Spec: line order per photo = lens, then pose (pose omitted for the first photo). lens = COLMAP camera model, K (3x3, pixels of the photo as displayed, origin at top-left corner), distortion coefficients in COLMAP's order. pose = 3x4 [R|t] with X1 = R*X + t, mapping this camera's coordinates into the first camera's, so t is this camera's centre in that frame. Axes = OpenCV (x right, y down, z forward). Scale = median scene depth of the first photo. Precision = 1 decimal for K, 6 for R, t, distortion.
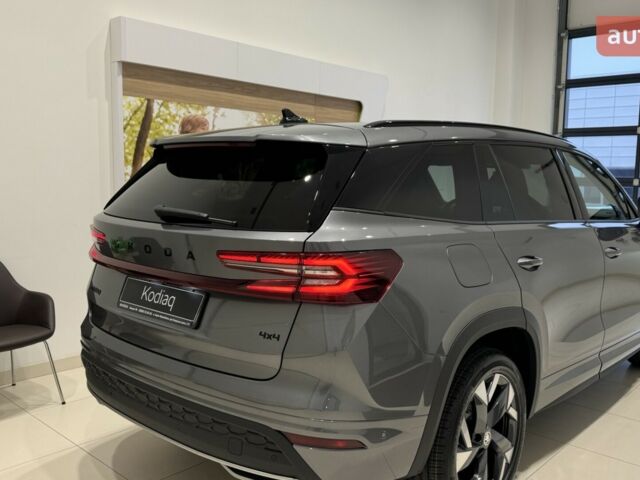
lens RADIAL K [[603.6, 0, 327.6], [0, 603.6, 237.6], [0, 0, 1]] dist [0.153312, -0.354065]
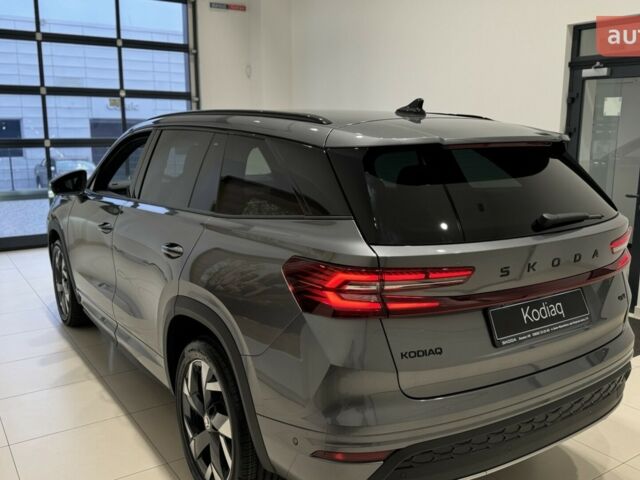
lens RADIAL K [[596.2, 0, 320.0], [0, 596.2, 240.0], [0, 0, 1]] dist [0.161120, -0.328640]
pose [[0.238739, -0.196206, 0.951056, -1.088014], [0.105840, 0.978798, 0.175361, -0.186681], [-0.965299, 0.058795, 0.254444, 0.966400]]
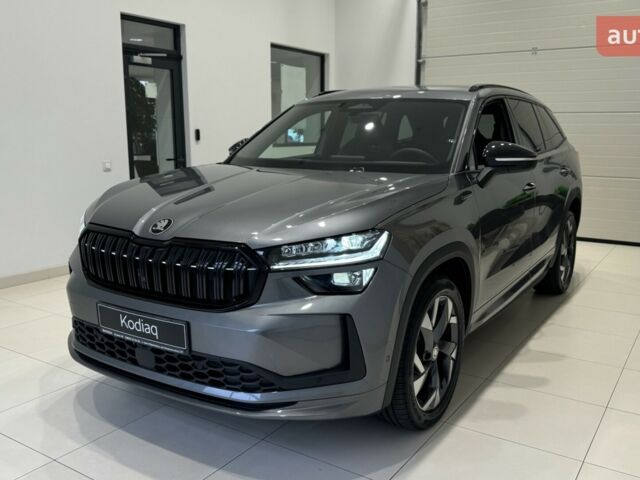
lens RADIAL K [[596.2, 0, 320.0], [0, 596.2, 240.0], [0, 0, 1]] dist [0.161120, -0.328640]
pose [[-0.986600, 0.006076, -0.163042, 0.827901], [-0.039479, 0.960720, 0.274698, -0.282348], [0.158306, 0.277454, -0.947607, 3.105174]]
